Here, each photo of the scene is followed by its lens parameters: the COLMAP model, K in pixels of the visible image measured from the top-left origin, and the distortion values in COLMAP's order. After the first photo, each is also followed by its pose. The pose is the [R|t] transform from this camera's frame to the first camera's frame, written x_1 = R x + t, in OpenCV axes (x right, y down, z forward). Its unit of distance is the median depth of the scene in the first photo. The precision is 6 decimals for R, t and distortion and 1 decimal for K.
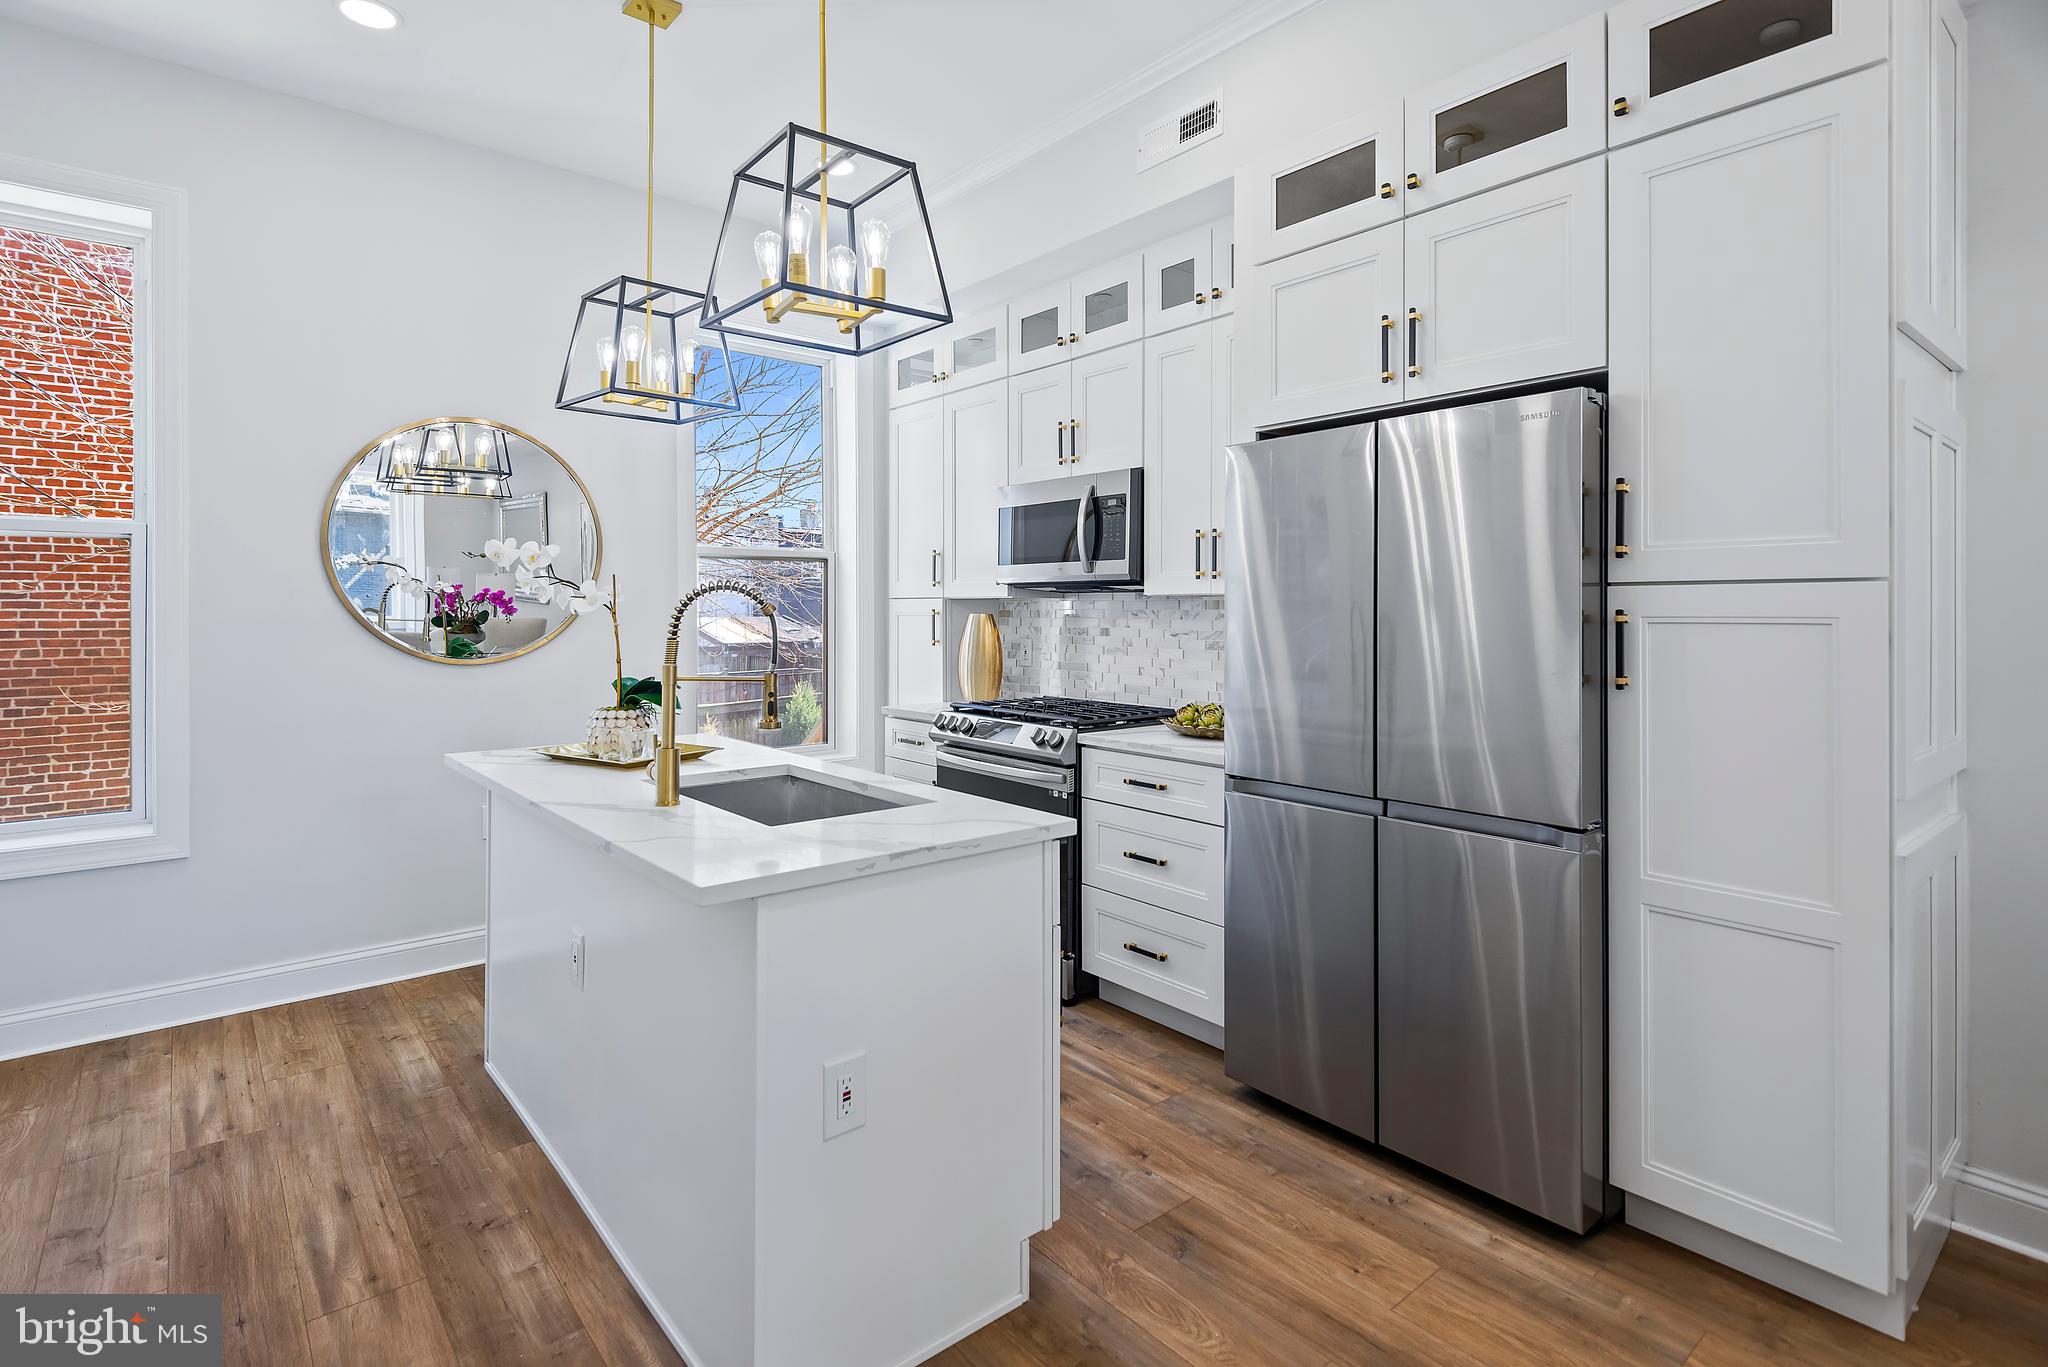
lens RADIAL K [[1019.9, 0, 1031.3], [0, 1019.9, 604.3], [0, 0, 1]] dist [0.045512, -0.020069]
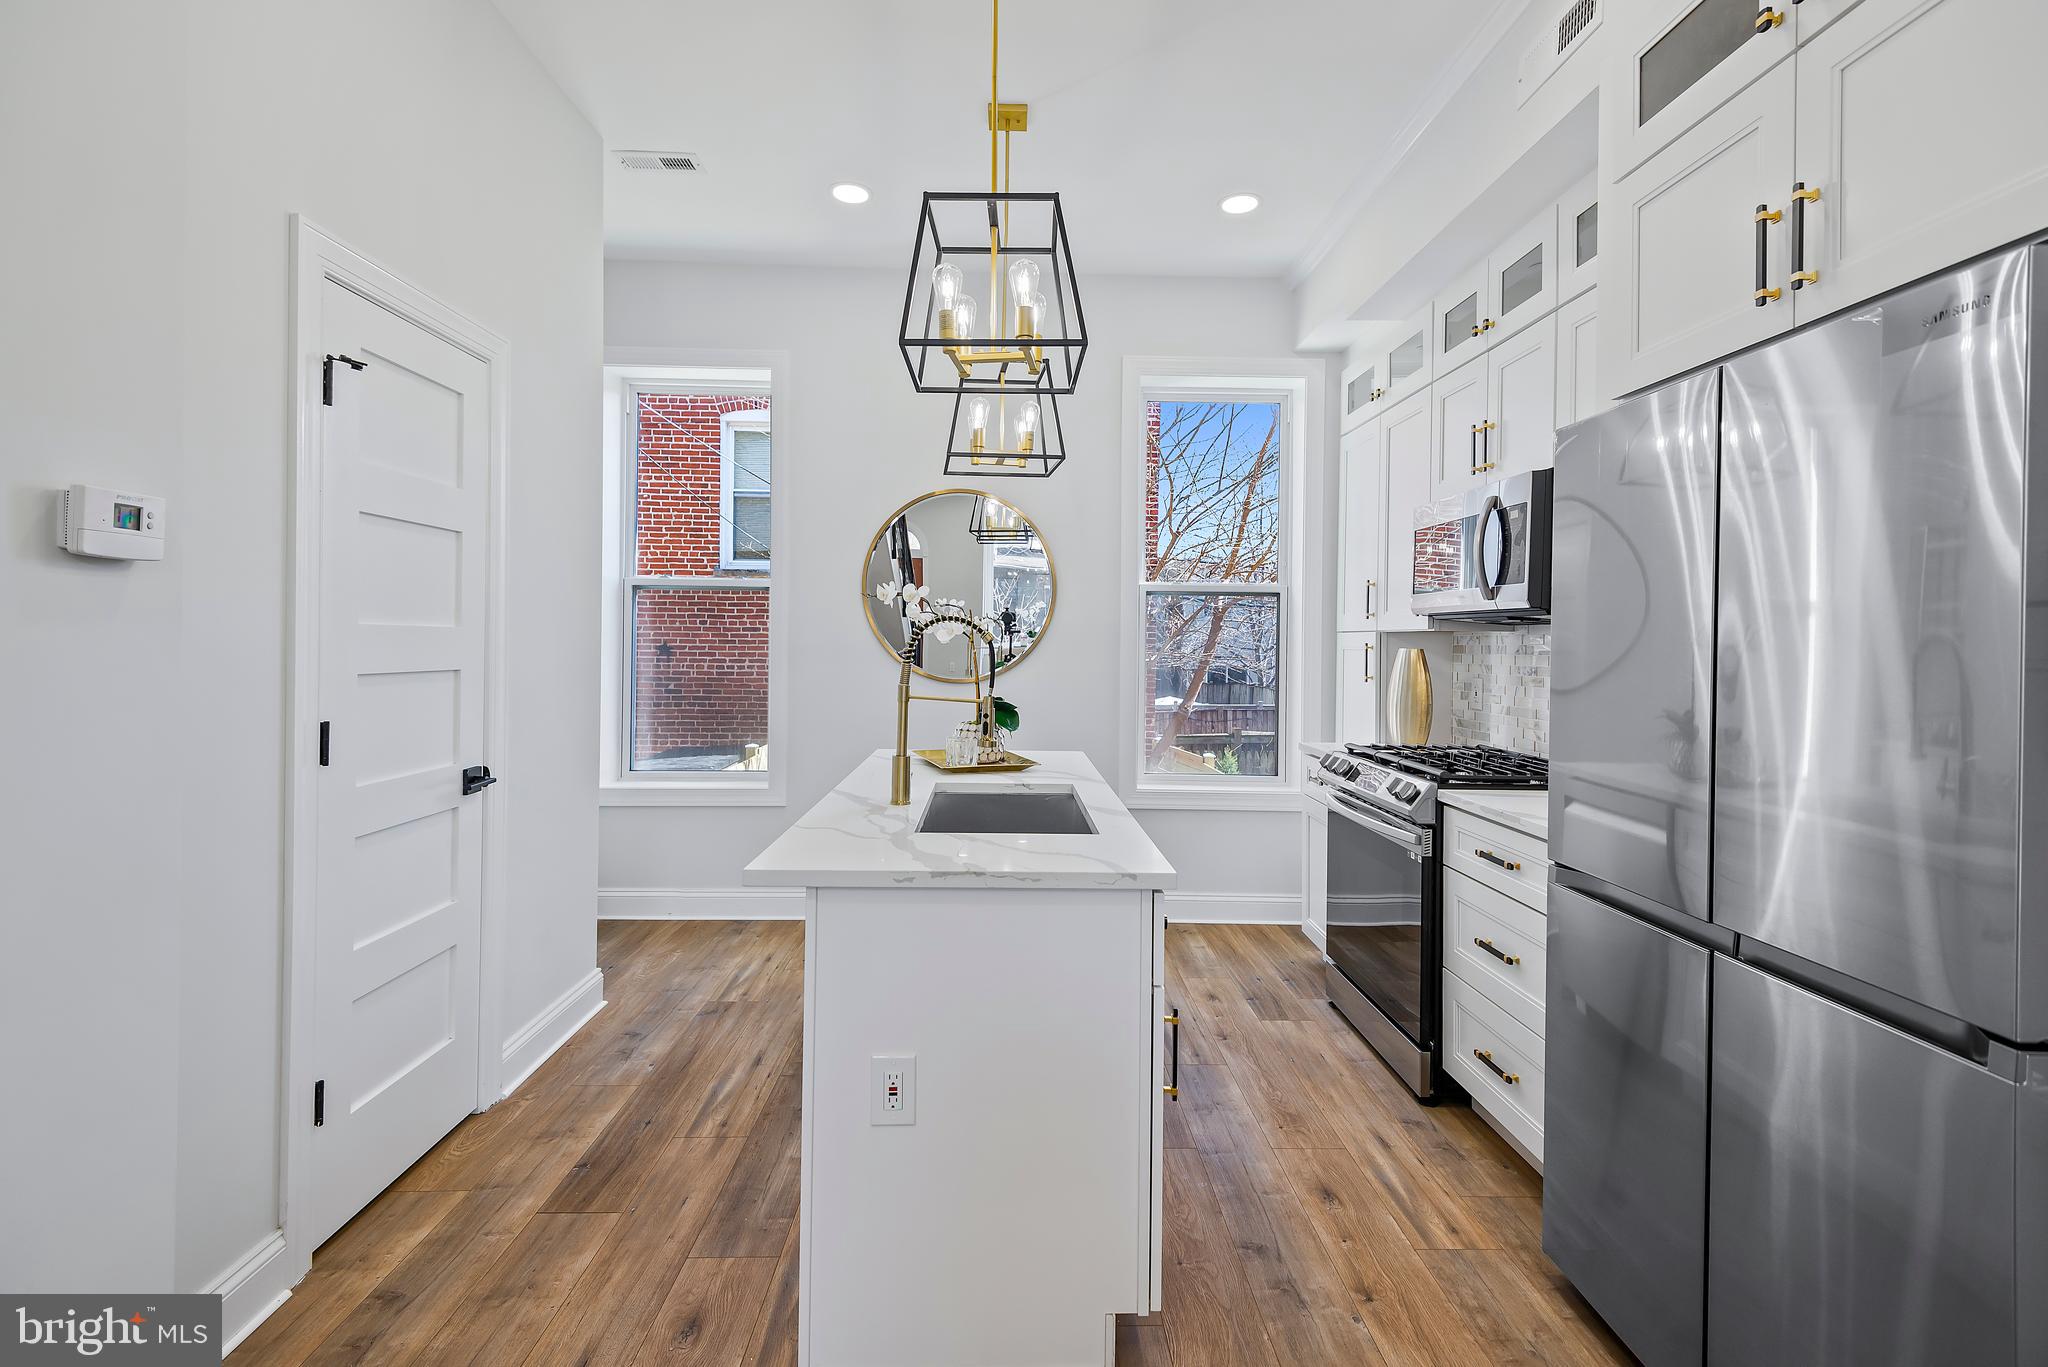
lens RADIAL K [[950.3, 0, 1018.9], [0, 950.3, 636.4], [0, 0, 1]] dist [0.047679, -0.022522]
pose [[0.776844, 0.005006, -0.629673, 0.345129], [-0.007592, 0.999970, -0.001417, 0.003652], [0.629647, 0.005882, 0.776859, 0.192947]]
